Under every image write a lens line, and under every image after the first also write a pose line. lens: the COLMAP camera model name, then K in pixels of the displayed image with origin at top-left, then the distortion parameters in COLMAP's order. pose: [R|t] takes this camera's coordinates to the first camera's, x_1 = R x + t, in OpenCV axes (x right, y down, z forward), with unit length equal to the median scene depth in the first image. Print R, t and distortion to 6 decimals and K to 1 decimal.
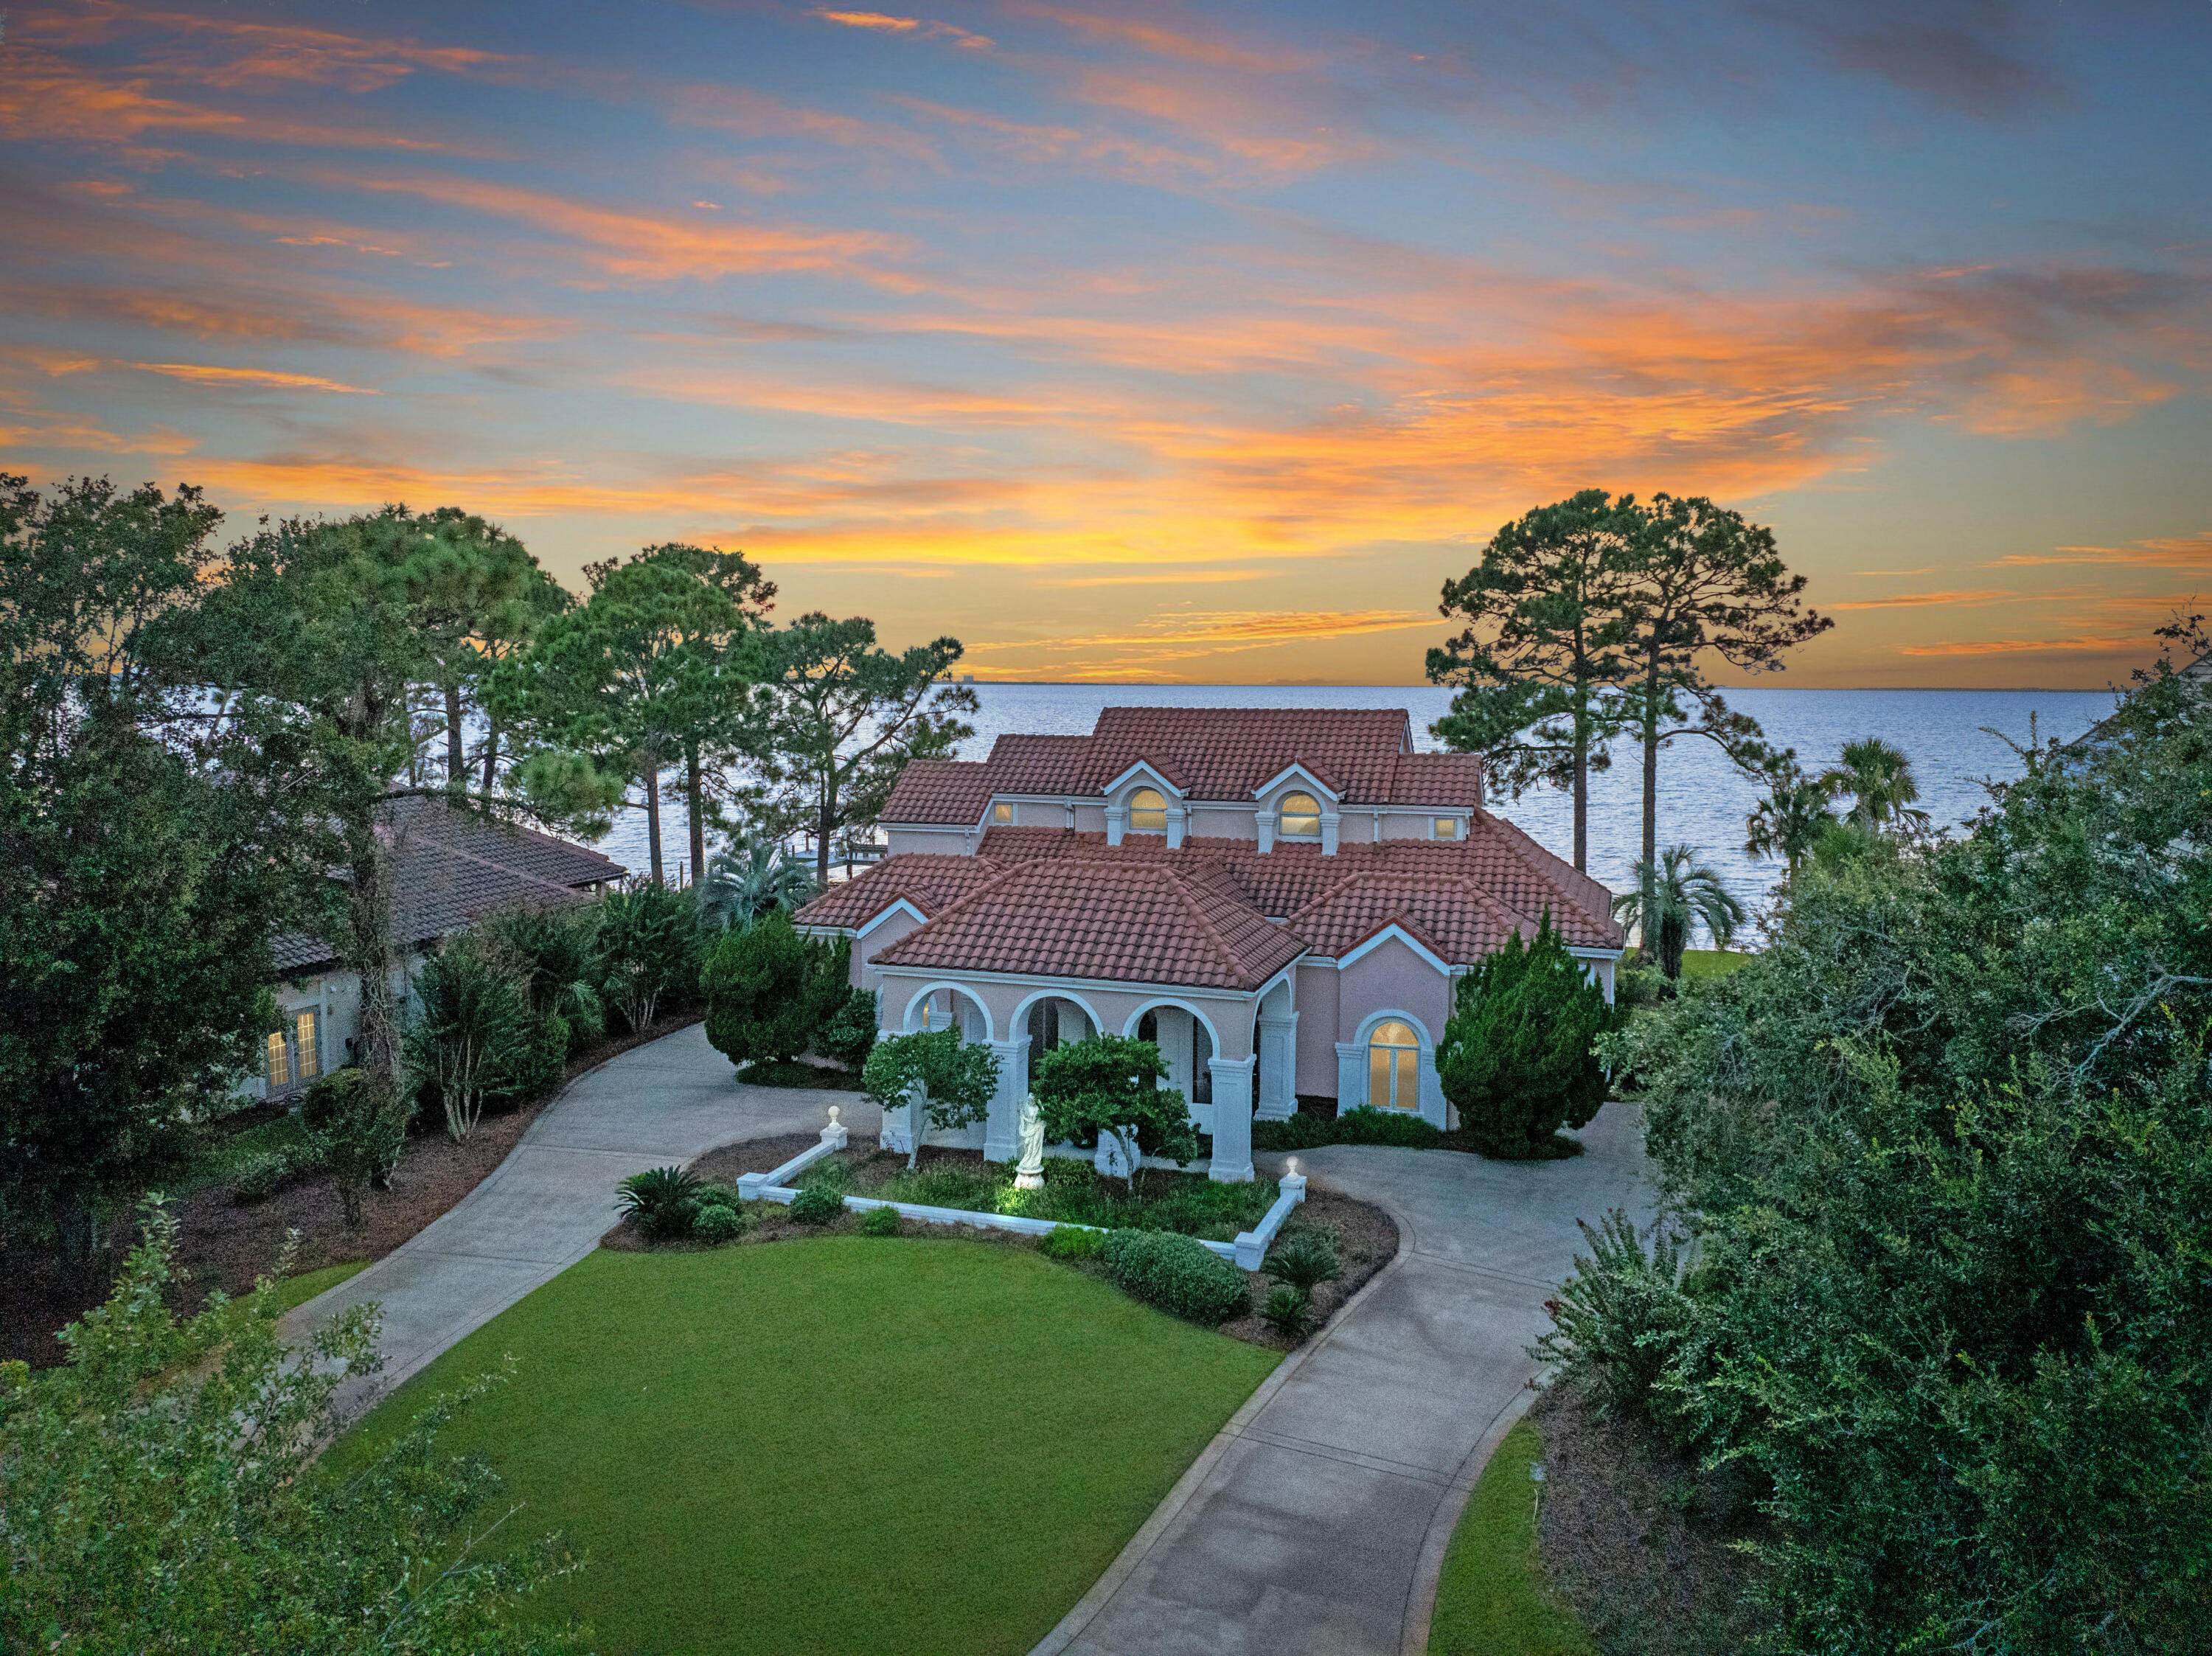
lens RADIAL K [[1561.2, 0, 1117.8], [0, 1561.2, 809.2], [0, 0, 1]] dist [-0.040869, 0.000270]
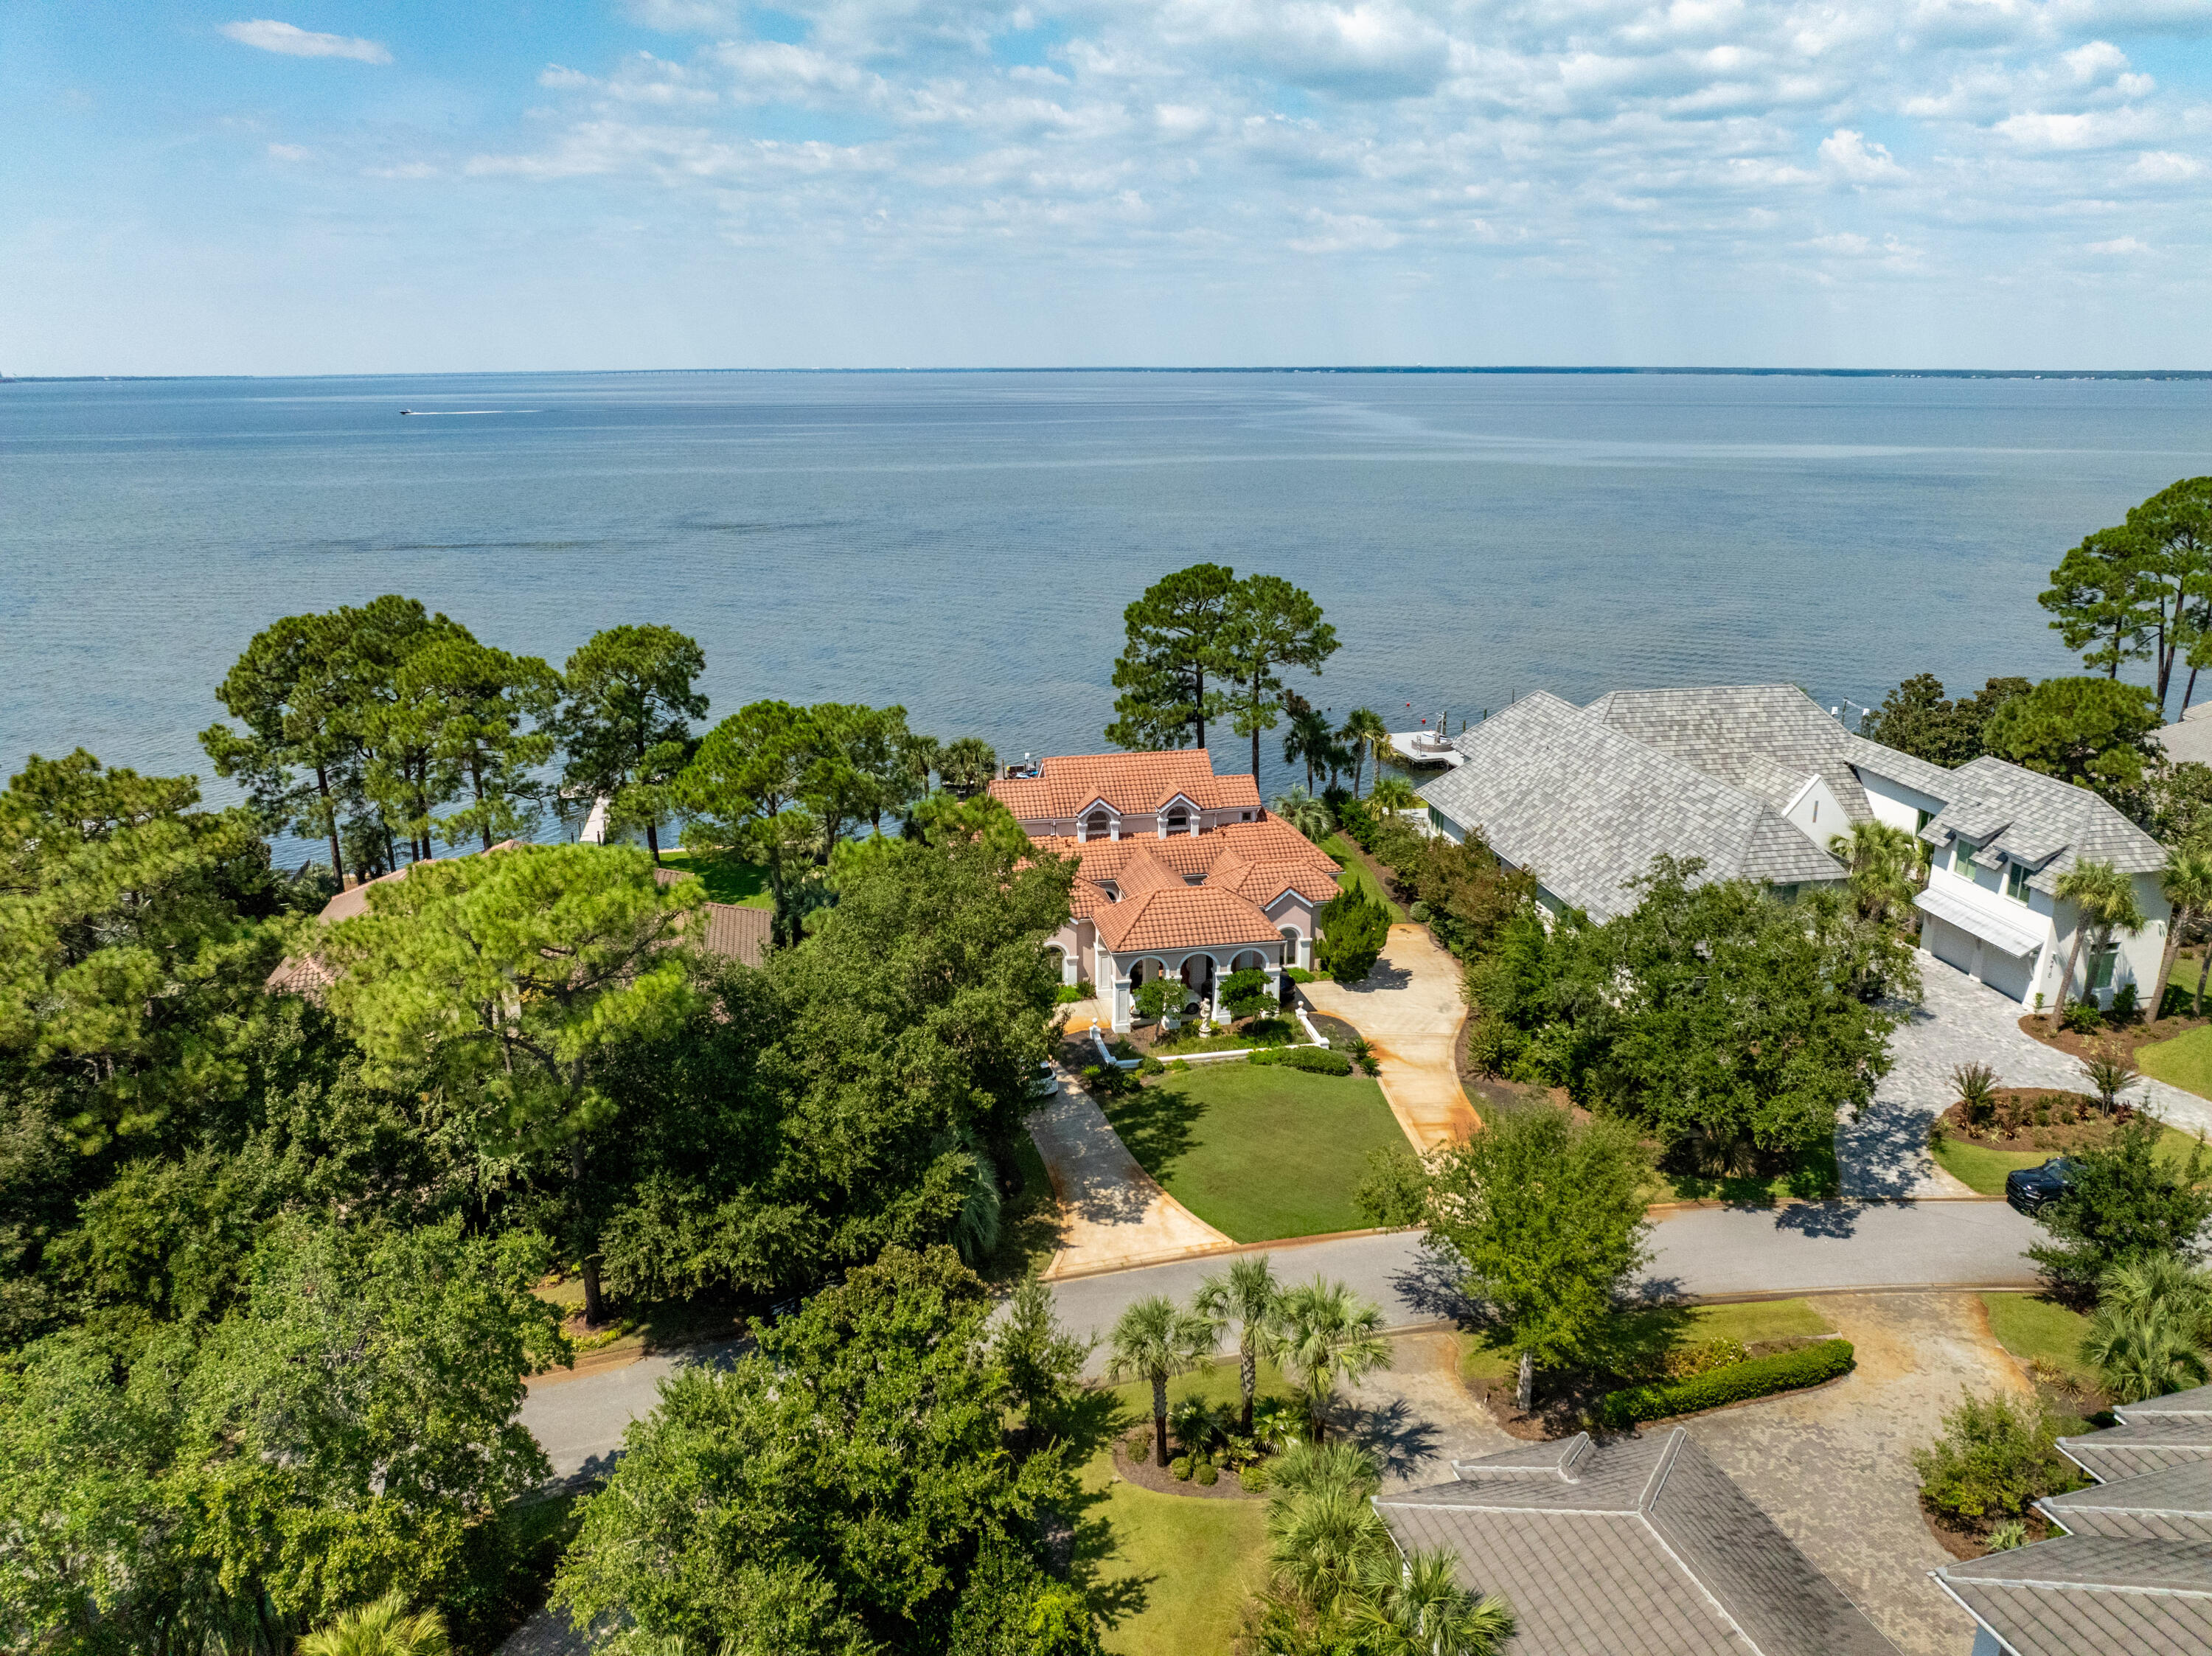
lens RADIAL K [[1561.2, 0, 1117.8], [0, 1561.2, 809.2], [0, 0, 1]] dist [-0.040869, 0.000270]
pose [[0.864020, -0.144749, 0.482200, -1.049636], [0.046947, 0.976769, 0.209089, -0.493850], [-0.501263, -0.158019, 0.850744, -0.736509]]
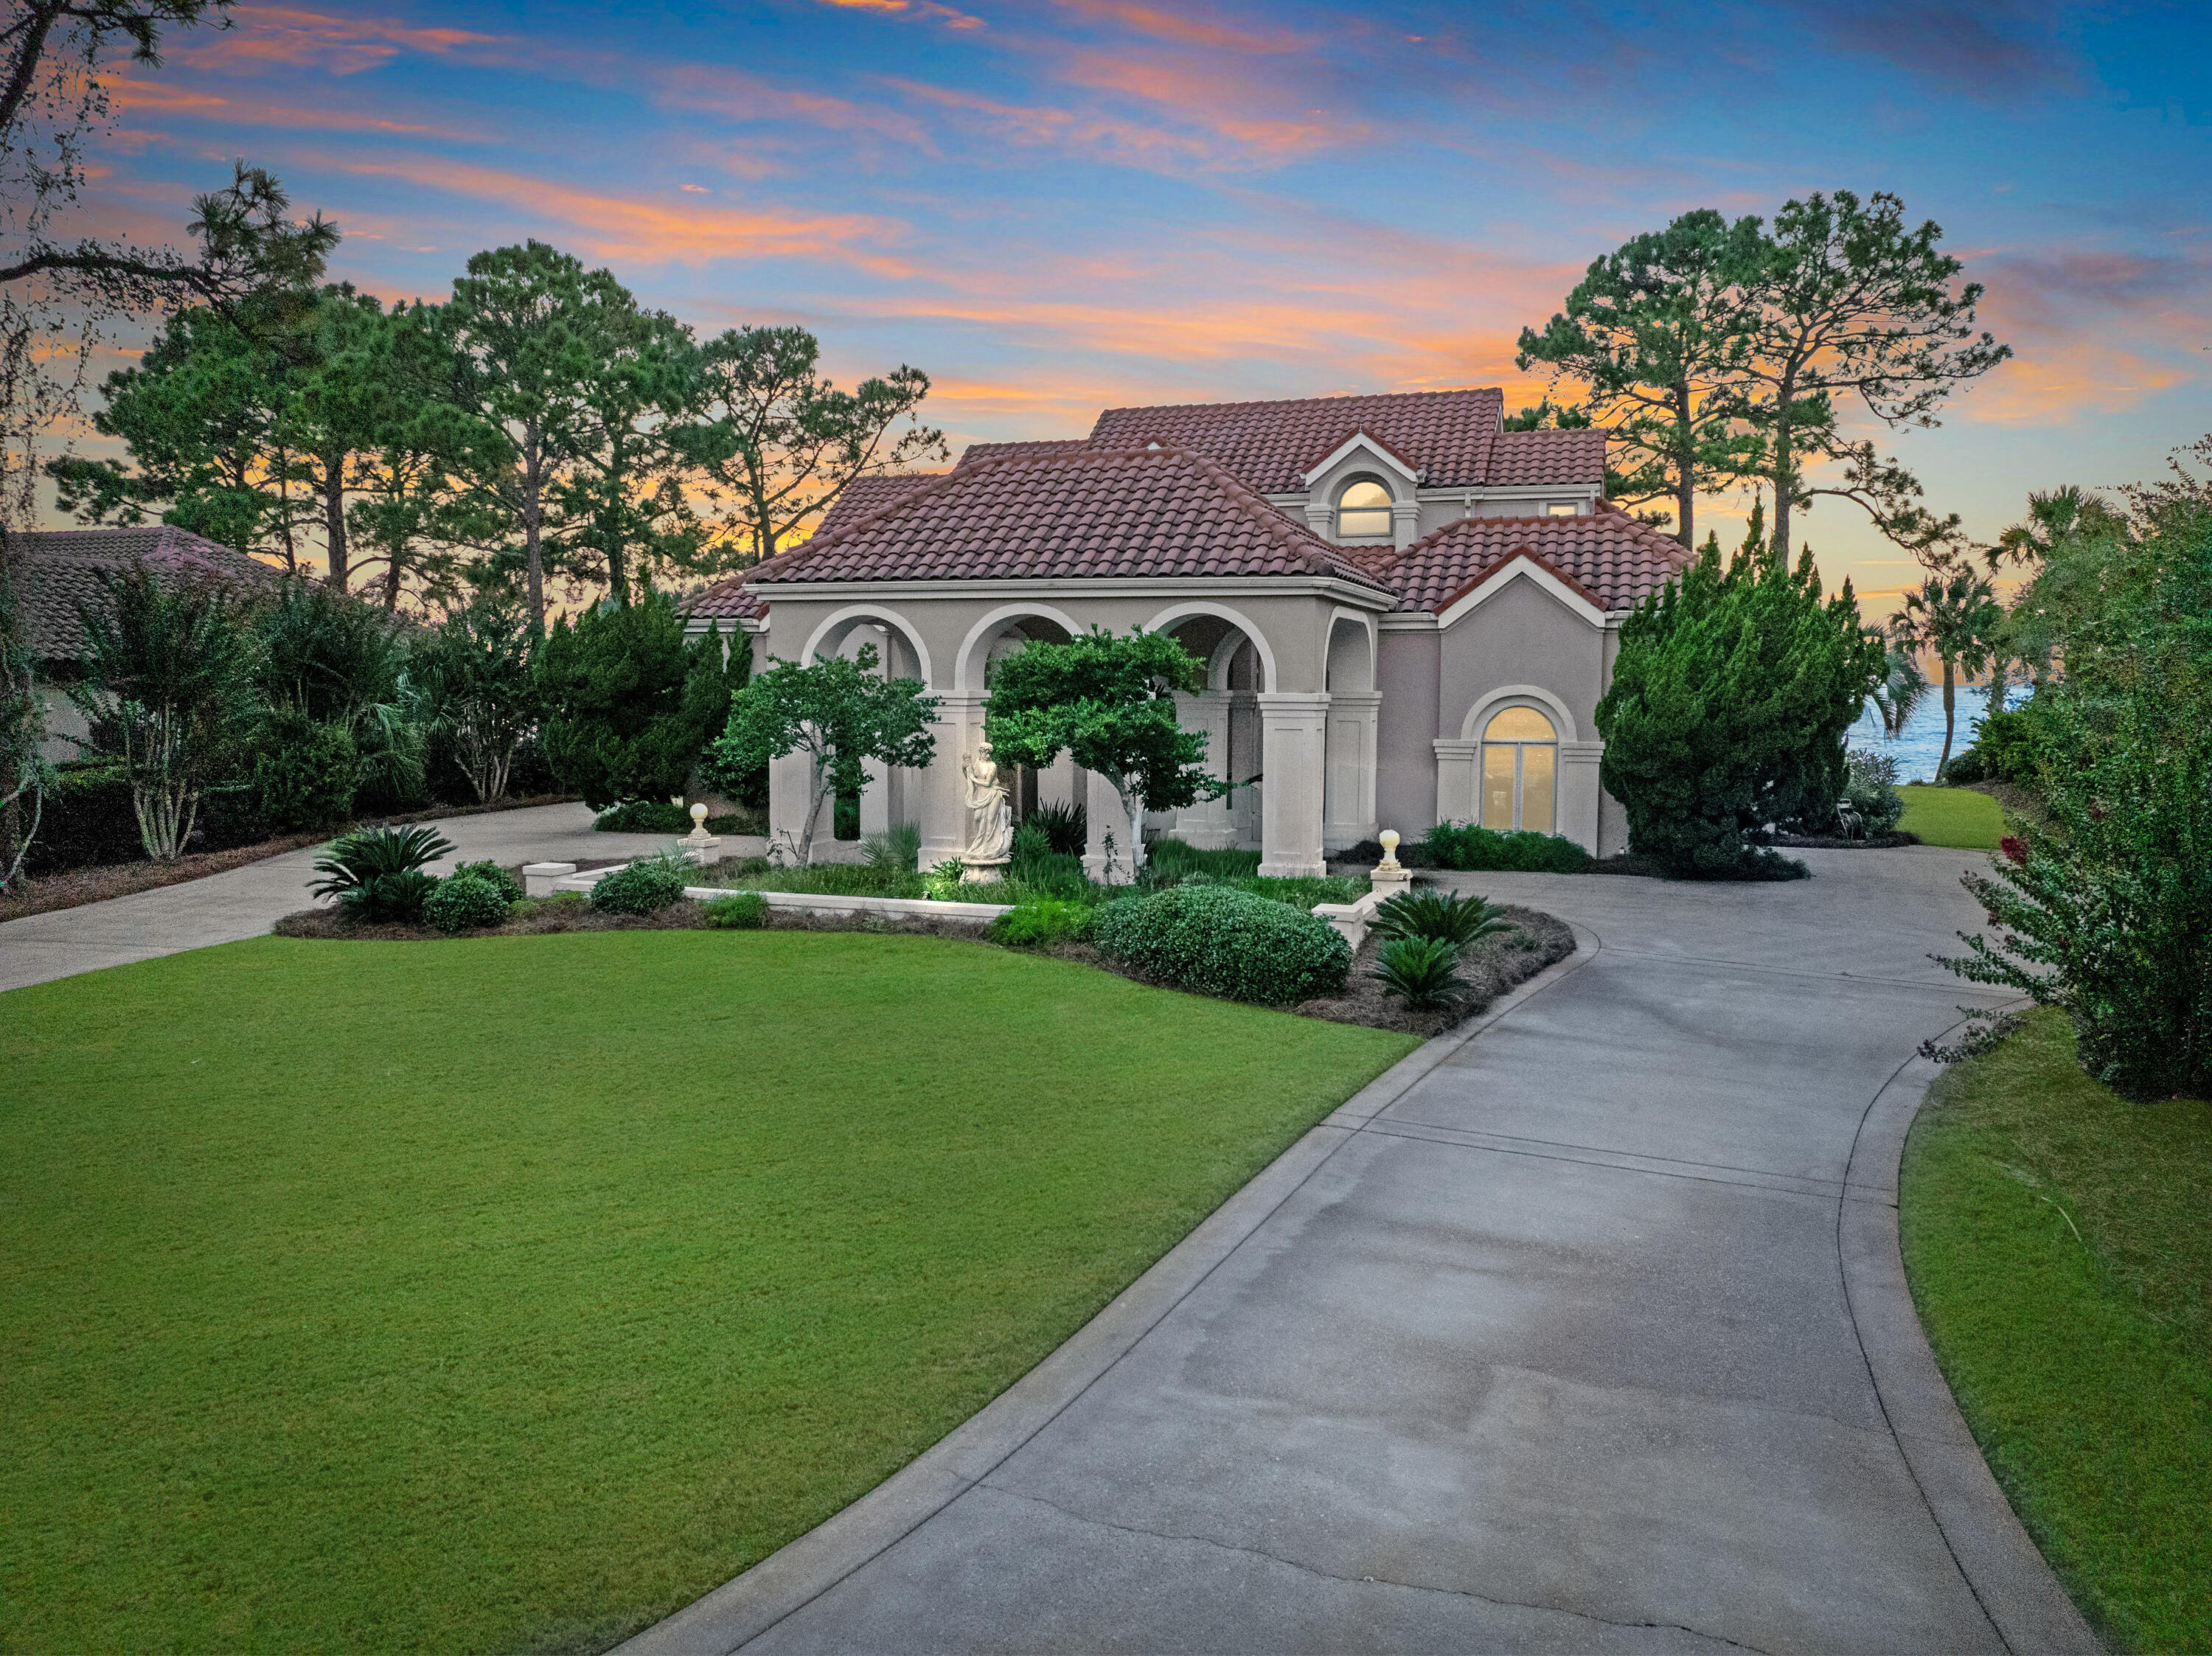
lens RADIAL K [[1561.2, 0, 1117.8], [0, 1561.2, 809.2], [0, 0, 1]] dist [-0.040869, 0.000270]
pose [[0.999986, 0.001639, -0.004942, 0.002605], [-0.001635, 0.999998, 0.000891, 0.174854], [0.004944, -0.000883, 0.999987, 0.296089]]
